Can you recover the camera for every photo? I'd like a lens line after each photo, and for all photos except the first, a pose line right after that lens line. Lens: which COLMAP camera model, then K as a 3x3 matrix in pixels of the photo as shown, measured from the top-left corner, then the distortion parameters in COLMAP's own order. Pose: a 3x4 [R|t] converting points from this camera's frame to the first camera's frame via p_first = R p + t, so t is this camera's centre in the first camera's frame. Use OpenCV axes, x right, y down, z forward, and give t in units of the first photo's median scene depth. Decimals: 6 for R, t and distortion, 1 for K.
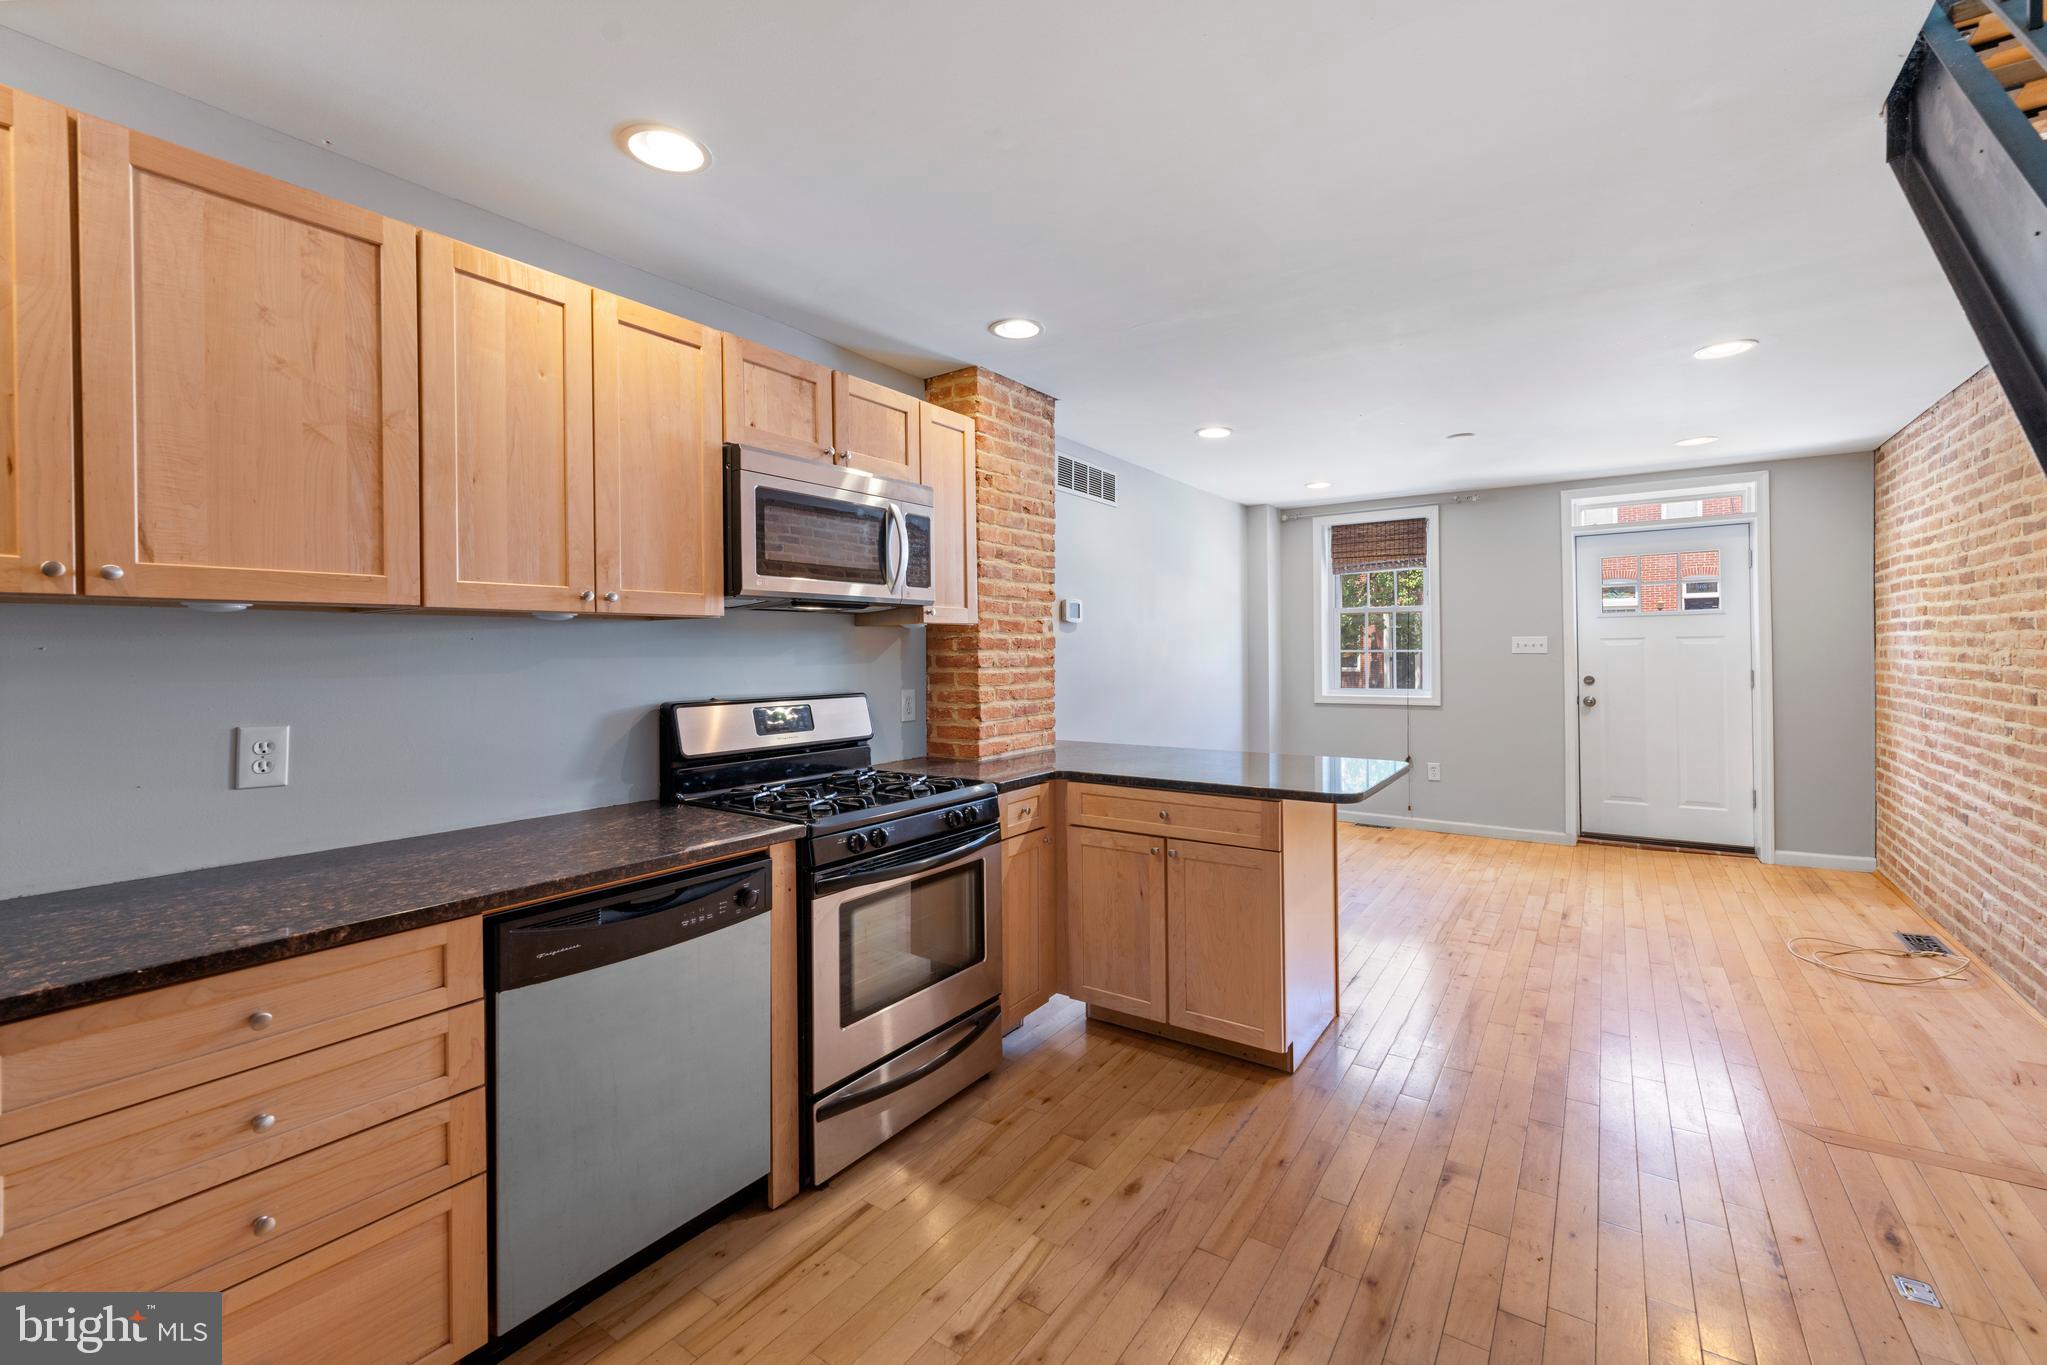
lens RADIAL K [[836.4, 0, 1046.8], [0, 836.4, 652.1], [0, 0, 1]] dist [0.001541, -0.000466]
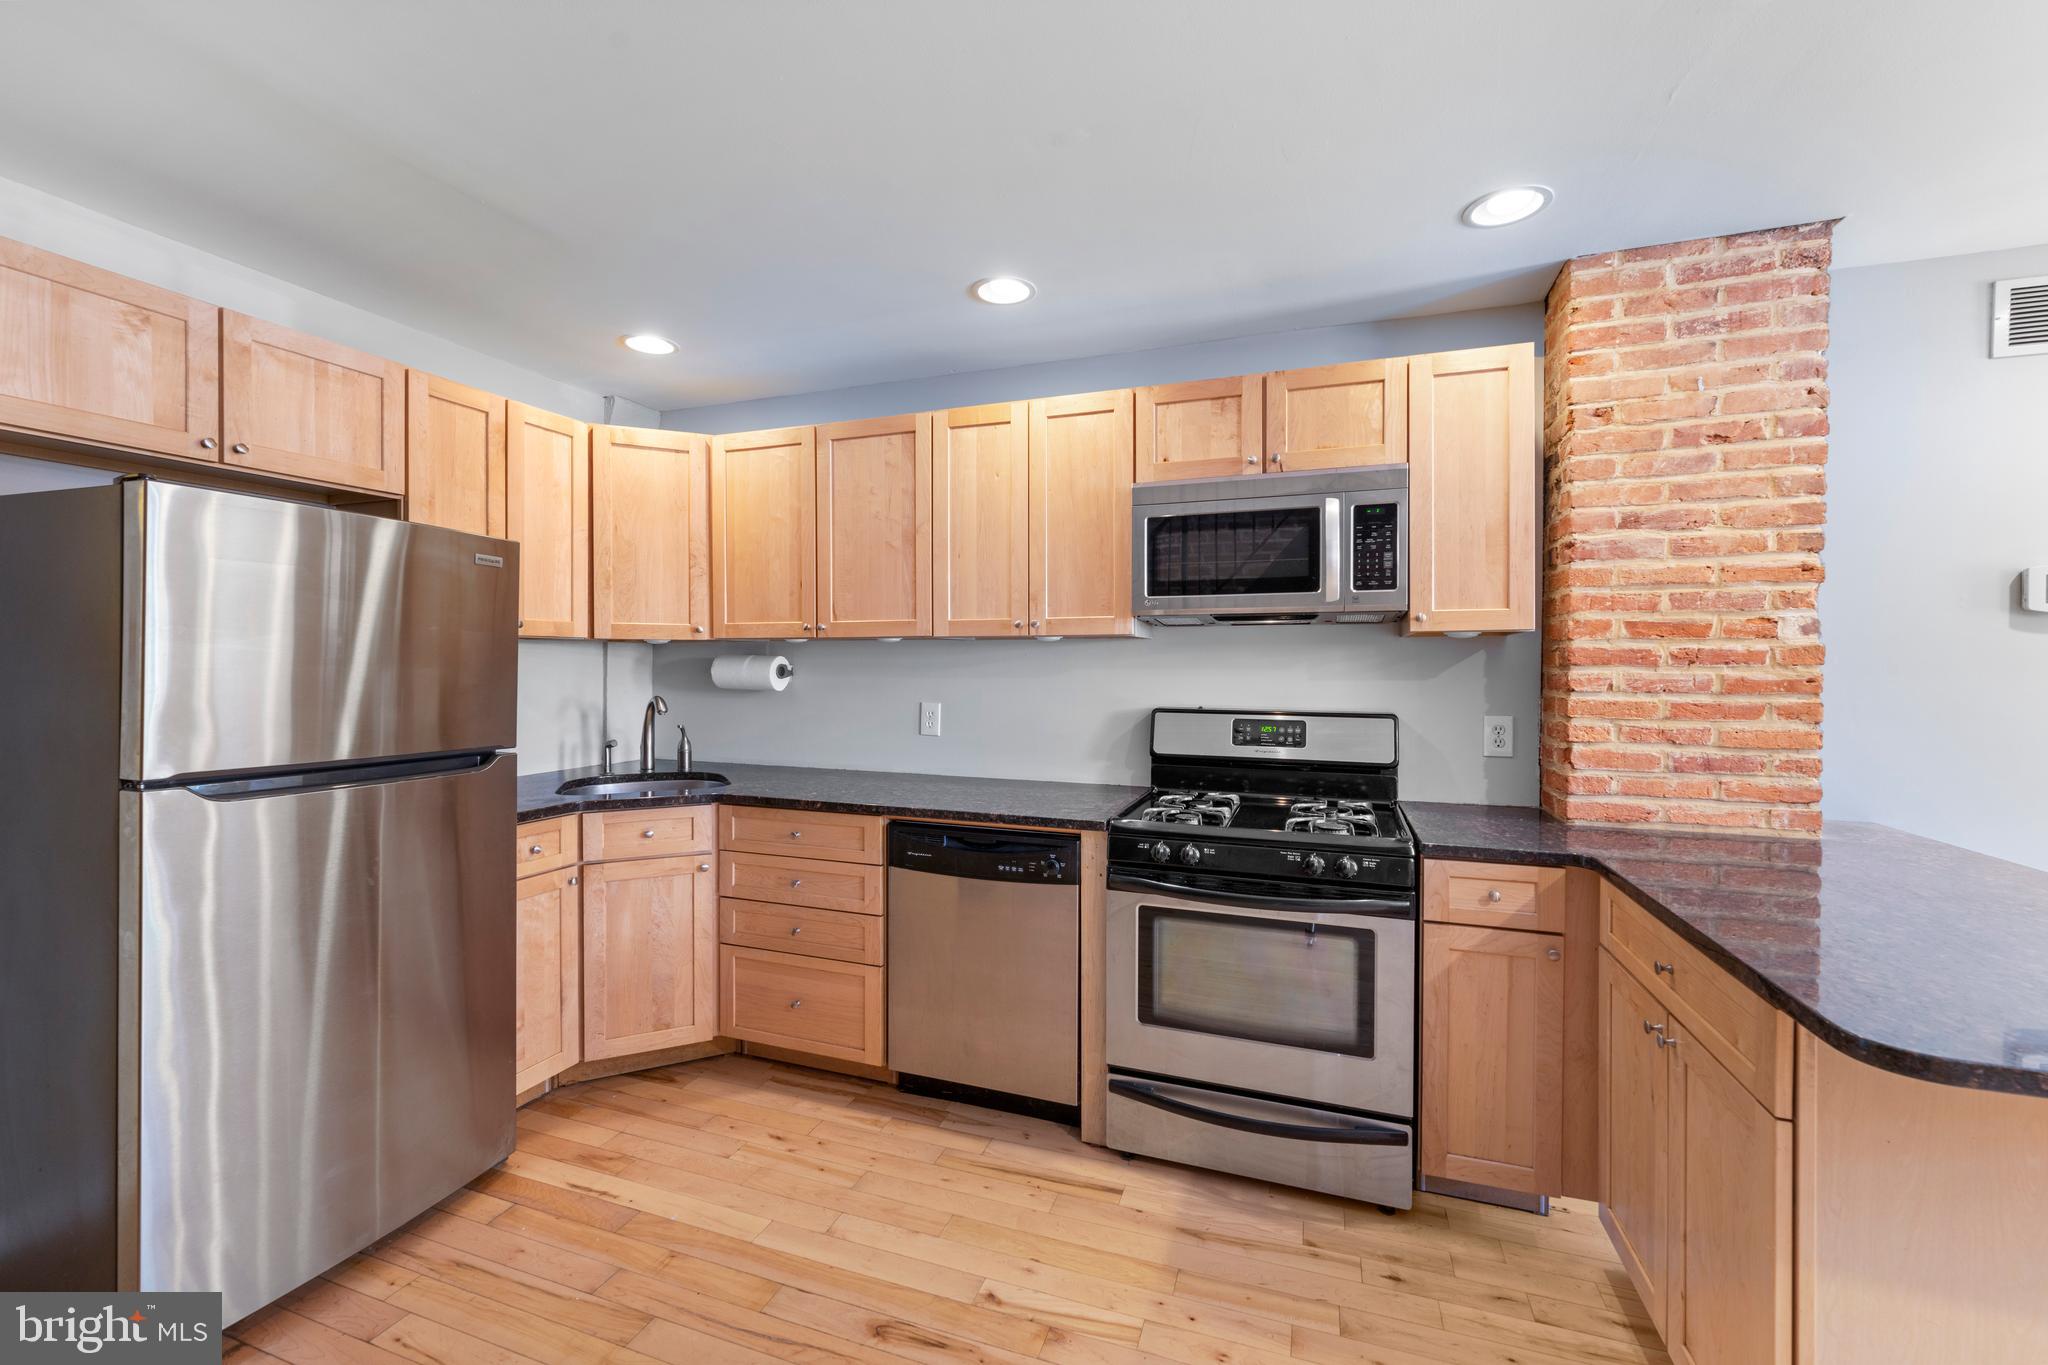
lens RADIAL K [[836.8, 0, 1017.4], [0, 836.8, 667.0], [0, 0, 1]] dist [0.001541, -0.000466]
pose [[0.255853, 0.013272, -0.966625, 0.434716], [-0.006078, 0.999908, 0.012121, -0.006616], [0.966697, 0.002774, 0.255910, 0.343390]]
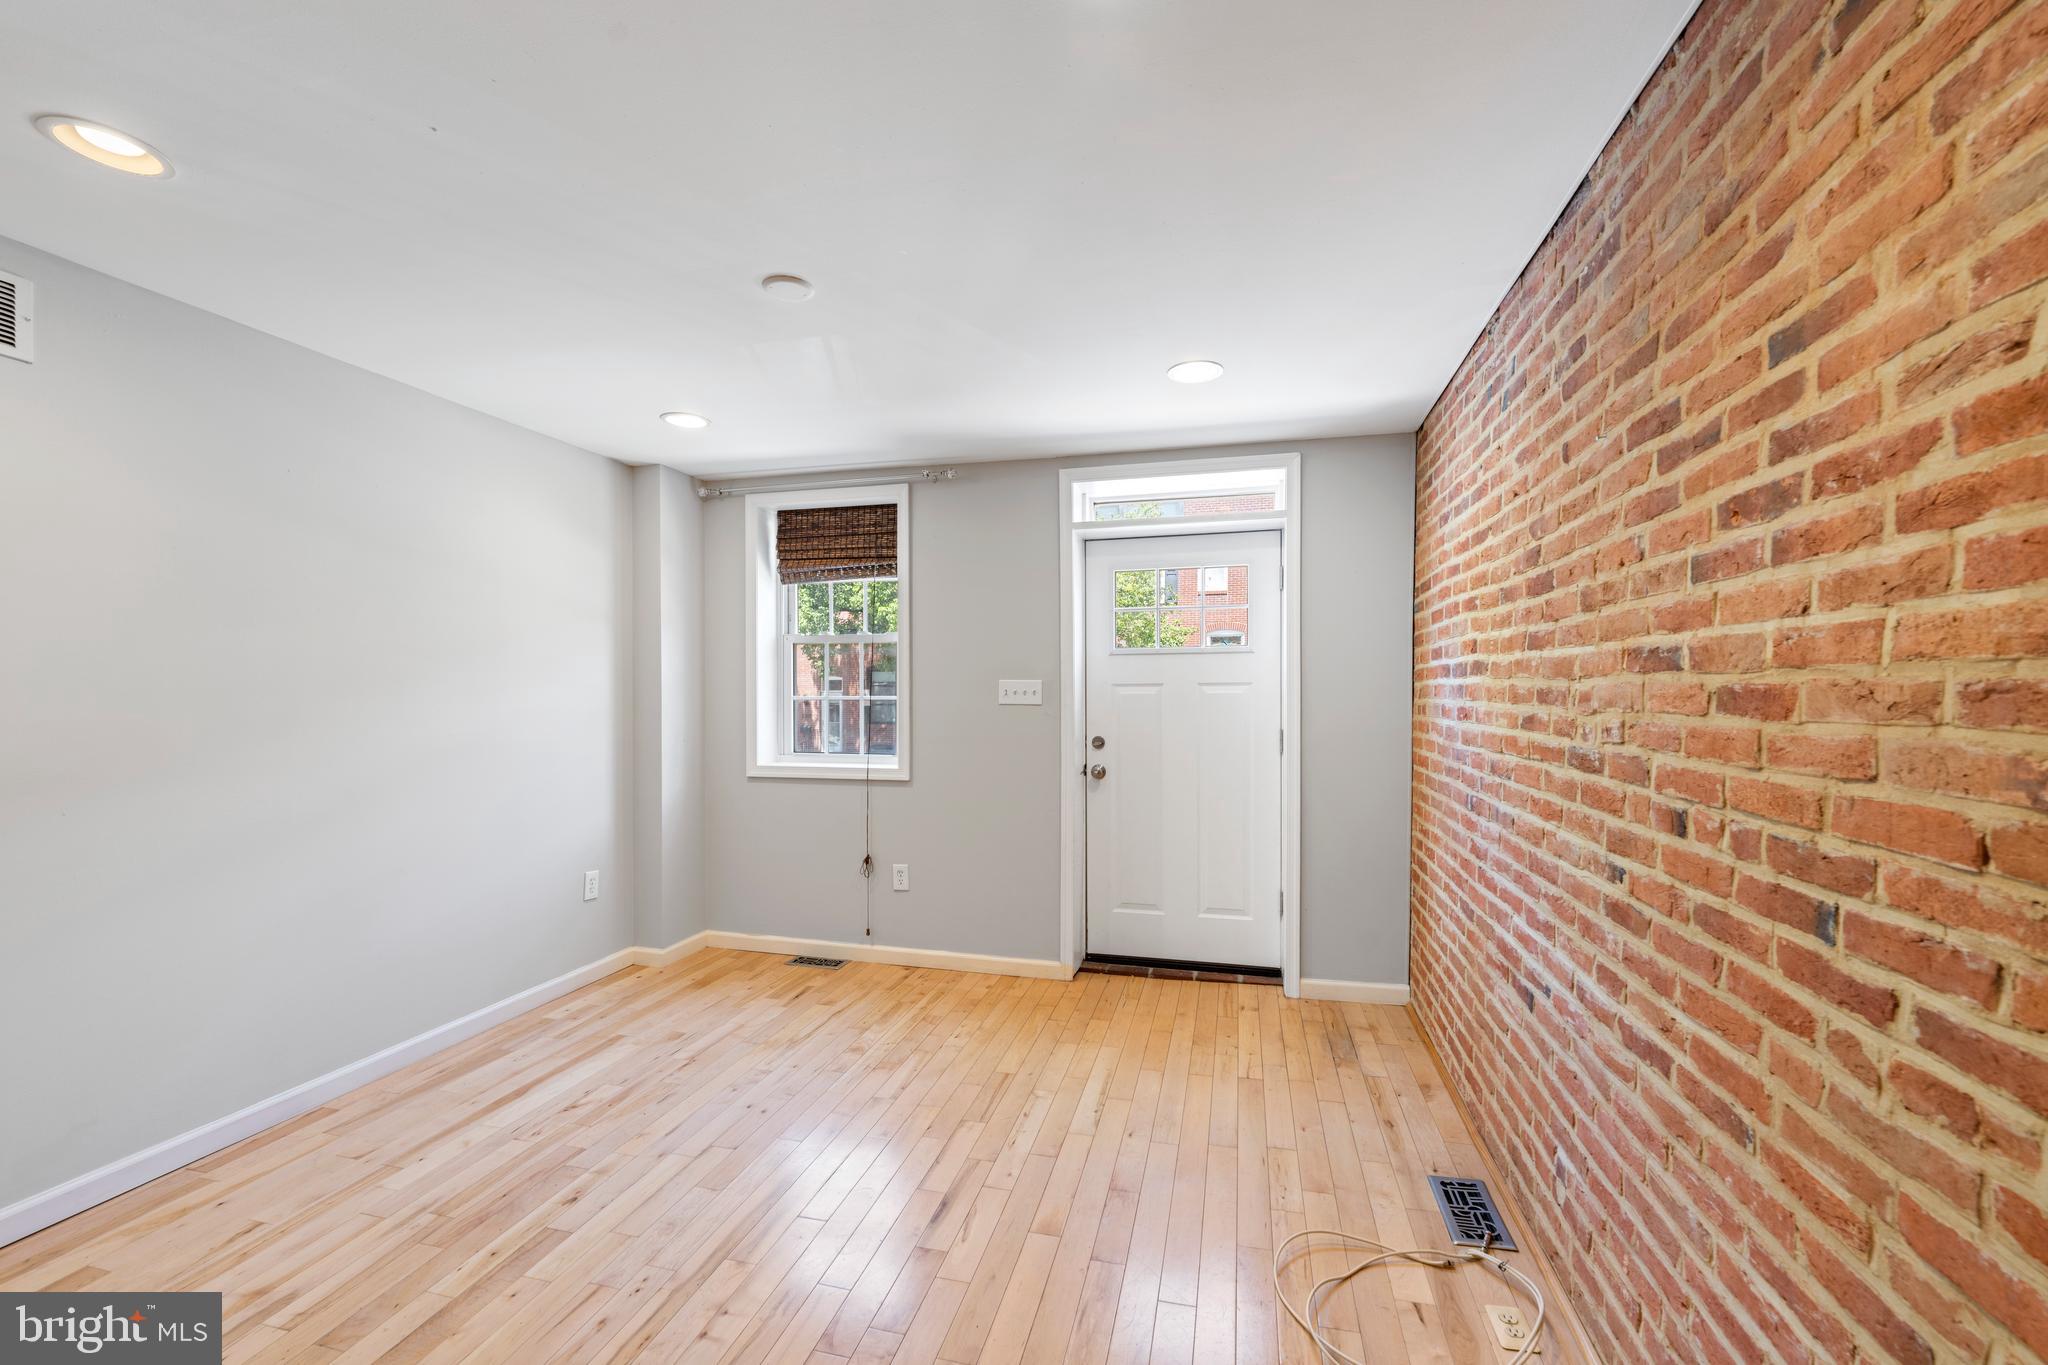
lens RADIAL K [[836.8, 0, 1024.0], [0, 836.8, 706.7], [0, 0, 1]] dist [0.001541, -0.000466]
pose [[0.941342, 0.004489, 0.337424, 0.575452], [-0.009591, 0.999863, 0.013457, -0.009098], [-0.337318, -0.015904, 0.941256, 0.580610]]
